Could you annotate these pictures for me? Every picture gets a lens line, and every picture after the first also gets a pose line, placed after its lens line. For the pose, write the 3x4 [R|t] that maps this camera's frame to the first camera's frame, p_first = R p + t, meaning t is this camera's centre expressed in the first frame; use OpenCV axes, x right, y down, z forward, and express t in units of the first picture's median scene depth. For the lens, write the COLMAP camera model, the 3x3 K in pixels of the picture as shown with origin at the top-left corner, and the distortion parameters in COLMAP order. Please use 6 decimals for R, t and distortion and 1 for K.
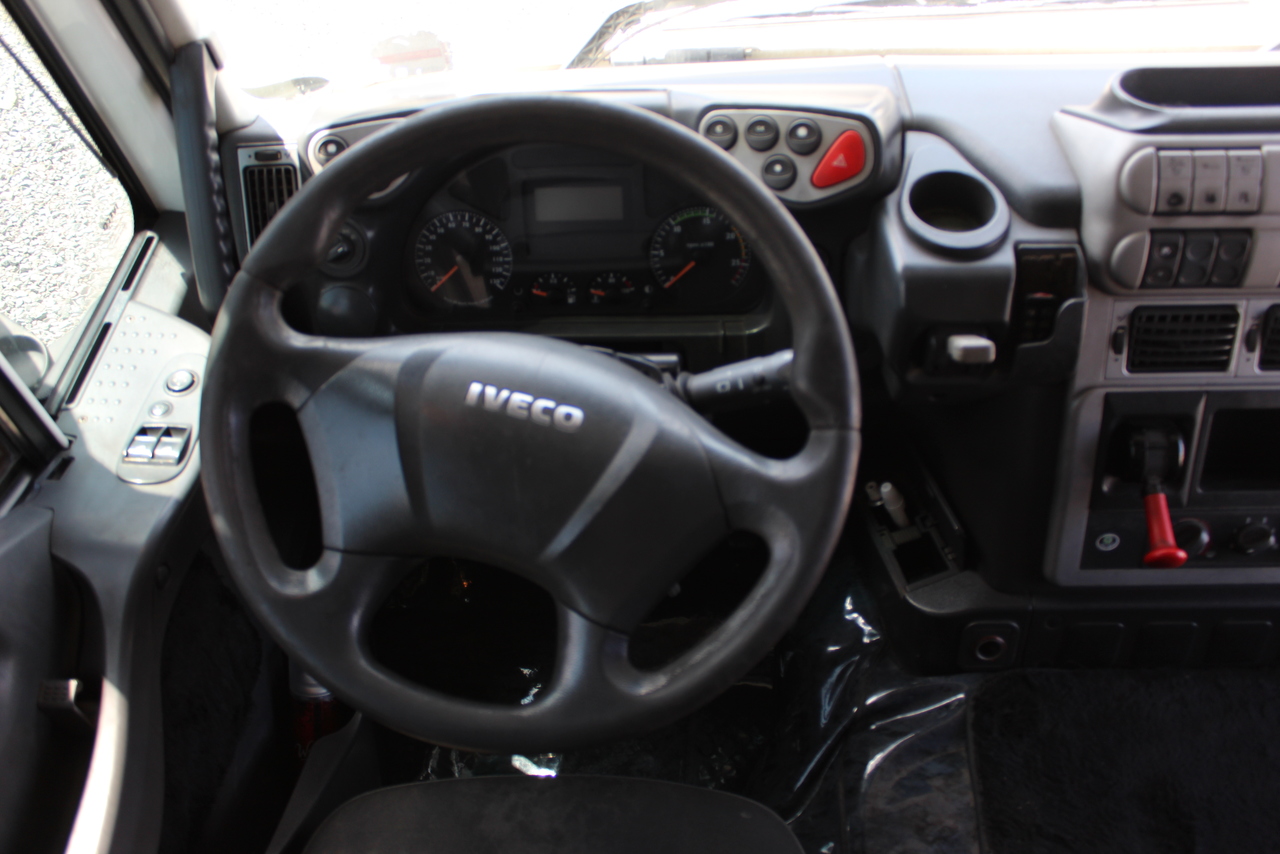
lens RADIAL K [[1091.7, 0, 640.0], [0, 1091.7, 427.0], [0, 0, 1]] dist [-0.183214, 0.194727]
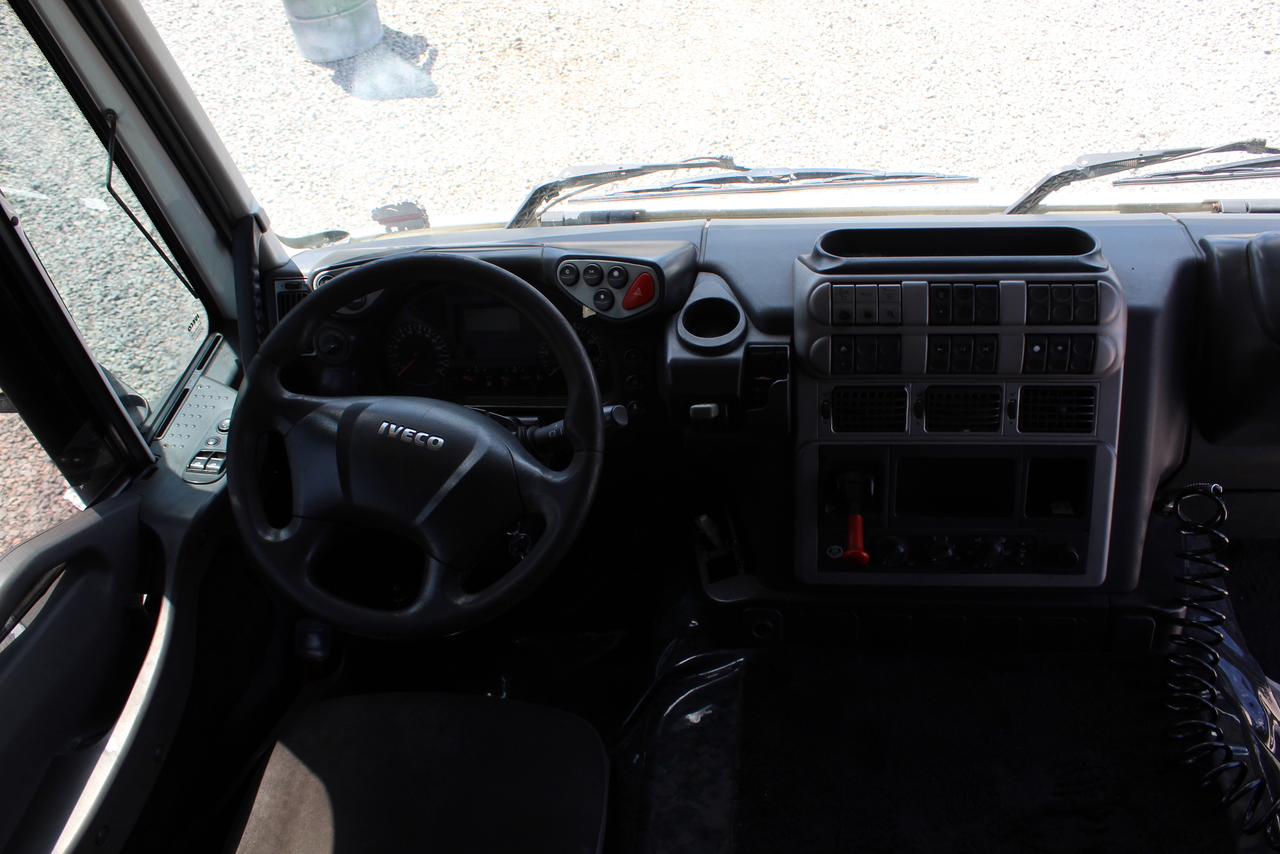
lens RADIAL K [[1091.7, 0, 640.0], [0, 1091.7, 427.0], [0, 0, 1]] dist [-0.183214, 0.194727]
pose [[0.995519, 0.019073, -0.092615, 0.330622], [-0.029330, 0.993422, -0.110687, 0.117910], [0.089895, 0.112908, 0.989531, -0.523270]]
